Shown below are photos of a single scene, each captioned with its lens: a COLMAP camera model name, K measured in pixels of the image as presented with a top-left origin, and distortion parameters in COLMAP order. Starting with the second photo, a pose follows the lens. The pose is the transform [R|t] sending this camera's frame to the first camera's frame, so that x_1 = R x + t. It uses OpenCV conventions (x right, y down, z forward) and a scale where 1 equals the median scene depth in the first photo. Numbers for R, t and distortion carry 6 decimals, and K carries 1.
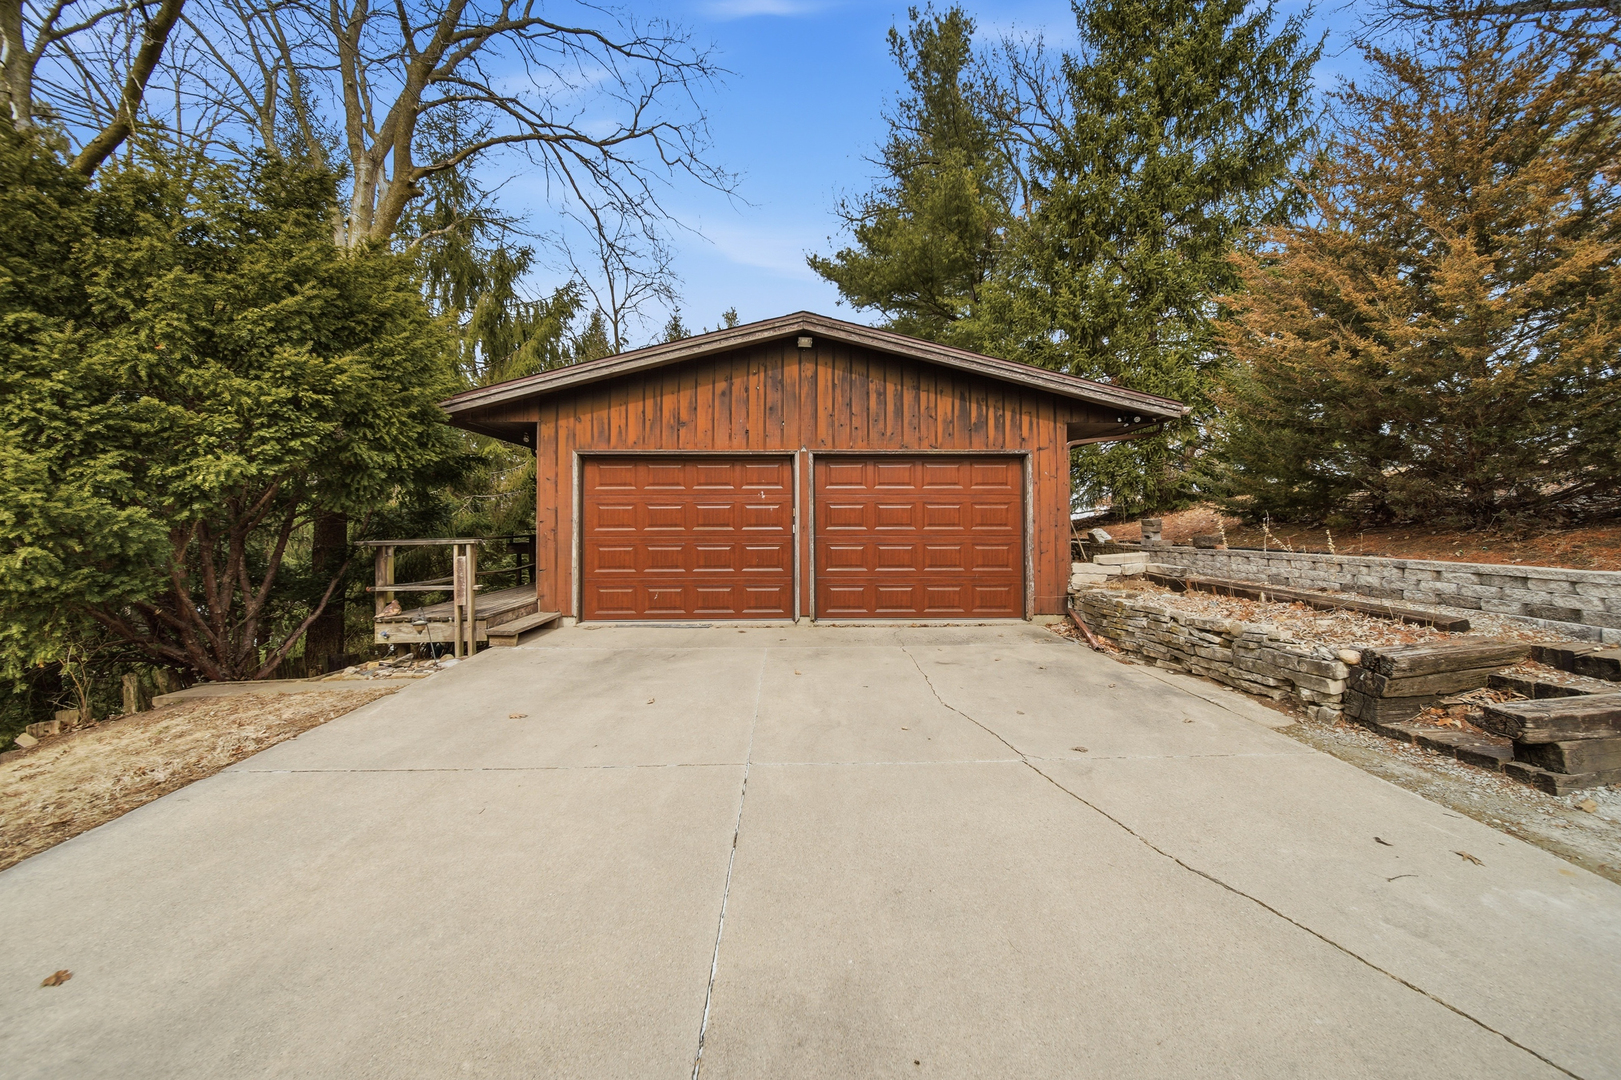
lens RADIAL K [[602.0, 0, 814.2], [0, 602.0, 508.9], [0, 0, 1]] dist [0.002213, -0.005582]
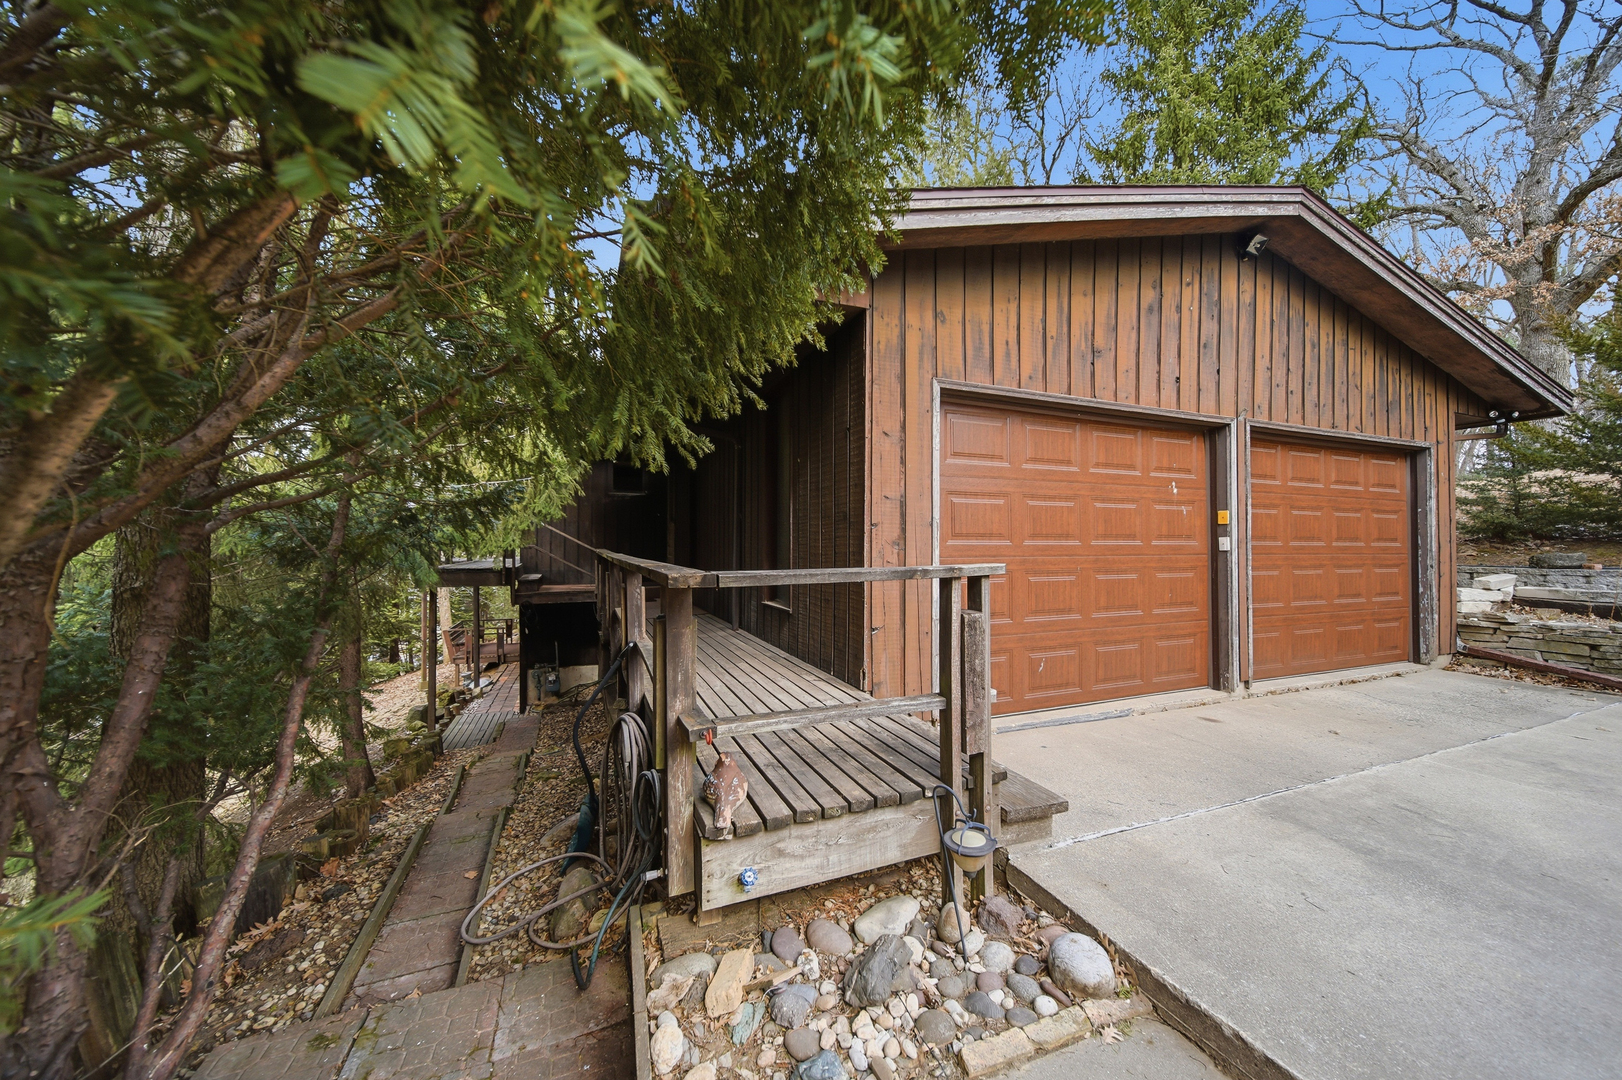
lens RADIAL K [[572.7, 0, 811.0], [0, 572.7, 540.0], [0, 0, 1]] dist [-0.003387, -0.000172]
pose [[0.936819, 0.008104, 0.349720, -0.658287], [-0.012504, 0.999869, 0.010324, 0.029107], [-0.349590, -0.014044, 0.936797, 0.606089]]
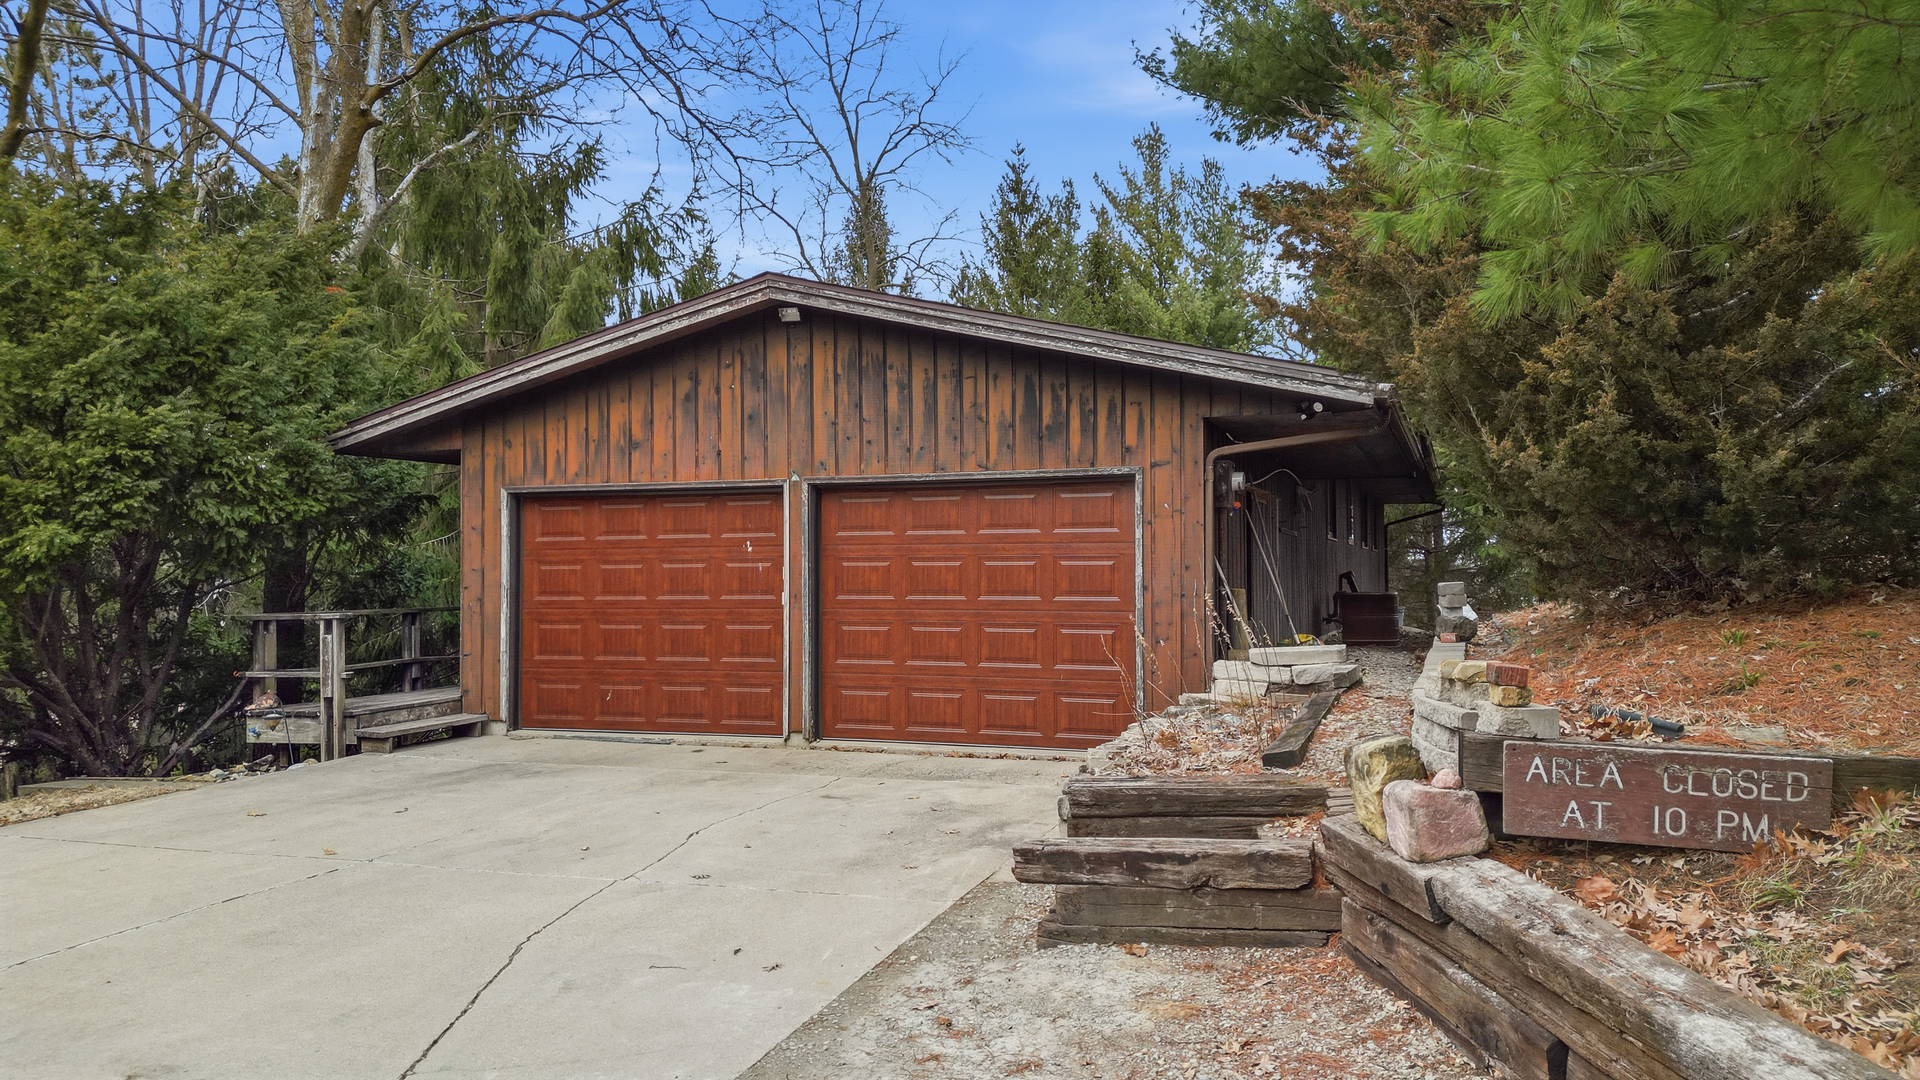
lens RADIAL K [[1312.5, 0, 960.0], [0, 1312.5, 540.0], [0, 0, 1]] dist [0.099128, -0.106368]
pose [[0.934285, -0.010880, -0.356361, 0.669522], [0.011727, 0.999931, 0.000216, -0.029613], [0.356334, -0.004381, 0.934348, -0.275565]]
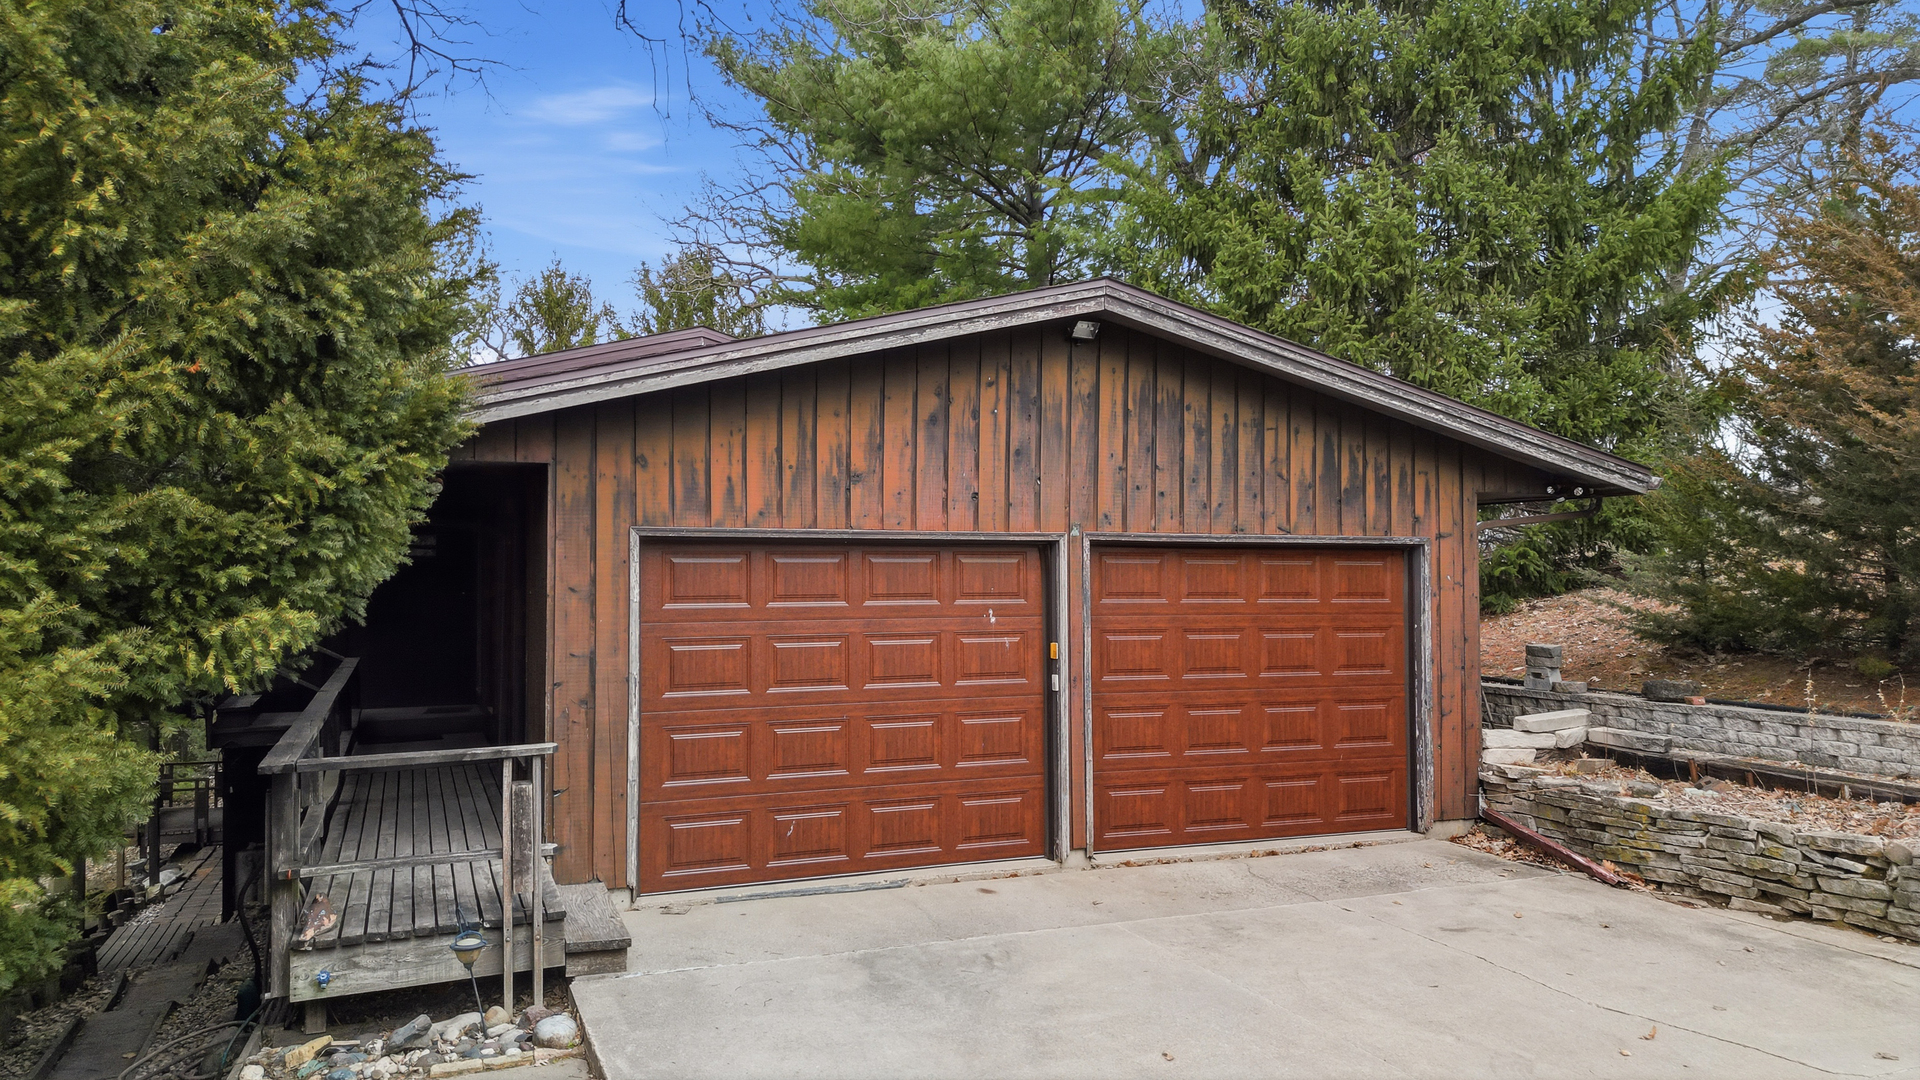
lens RADIAL K [[1312.5, 0, 960.0], [0, 1312.5, 540.0], [0, 0, 1]] dist [0.099128, -0.106368]
pose [[0.936389, 0.012438, 0.350745, -0.524295], [-0.010753, 0.999919, -0.006751, -0.084181], [-0.350800, 0.002550, 0.936447, -0.042762]]
